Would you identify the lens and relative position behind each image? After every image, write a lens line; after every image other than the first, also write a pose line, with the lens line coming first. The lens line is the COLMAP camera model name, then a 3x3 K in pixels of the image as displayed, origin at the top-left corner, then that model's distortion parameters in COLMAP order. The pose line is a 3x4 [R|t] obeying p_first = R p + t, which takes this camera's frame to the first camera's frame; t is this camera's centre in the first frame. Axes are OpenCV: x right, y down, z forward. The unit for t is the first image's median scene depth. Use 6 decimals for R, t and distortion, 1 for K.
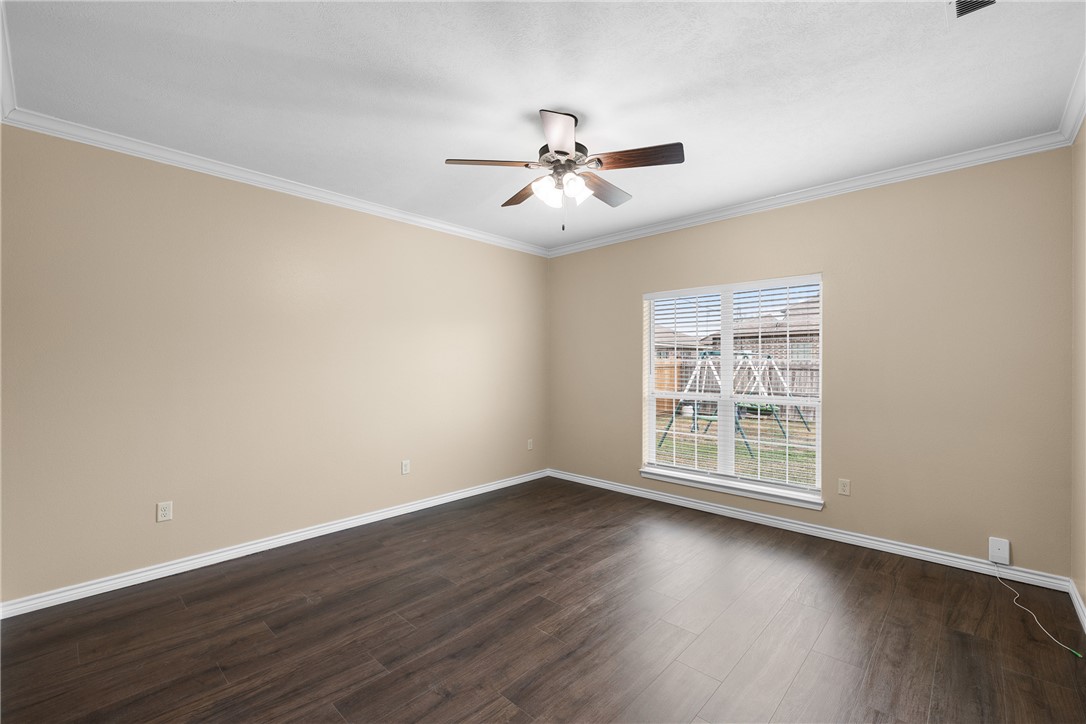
lens RADIAL K [[461.0, 0, 548.6], [0, 461.0, 363.1], [0, 0, 1]] dist [0.000082, 0.000356]
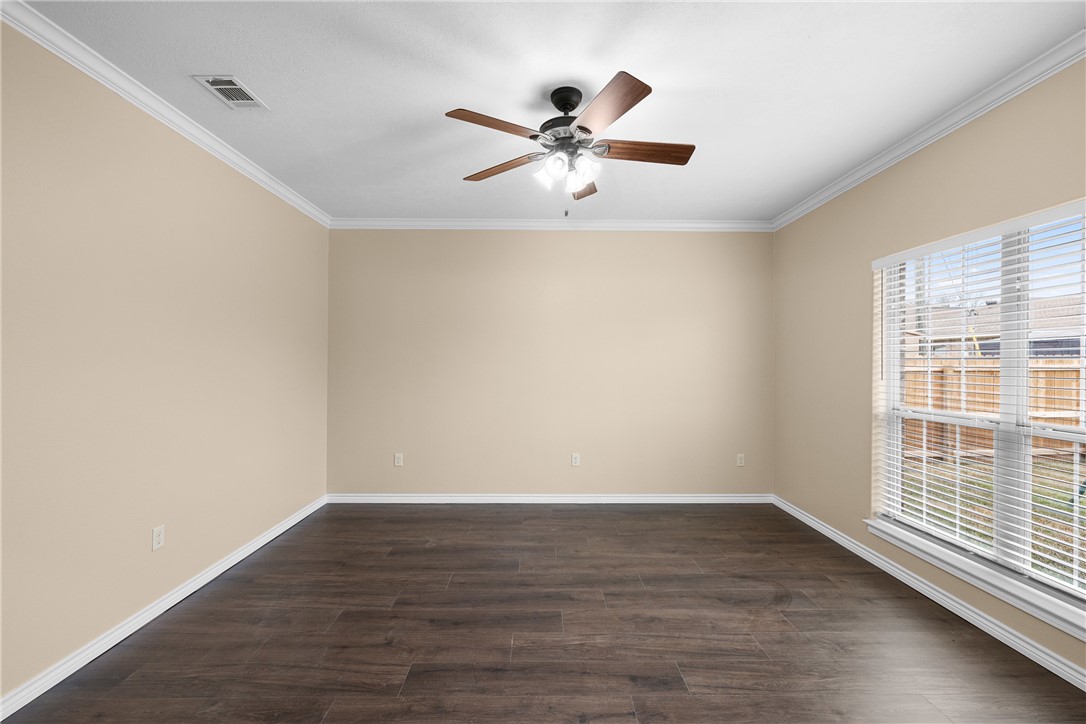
lens RADIAL K [[461.0, 0, 545.8], [0, 461.0, 361.3], [0, 0, 1]] dist [0.000082, 0.000356]
pose [[0.689374, 0.001378, -0.724404, 0.543720], [-0.003078, 0.999995, -0.001027, -0.000665], [0.724399, 0.002938, 0.689374, 0.284661]]
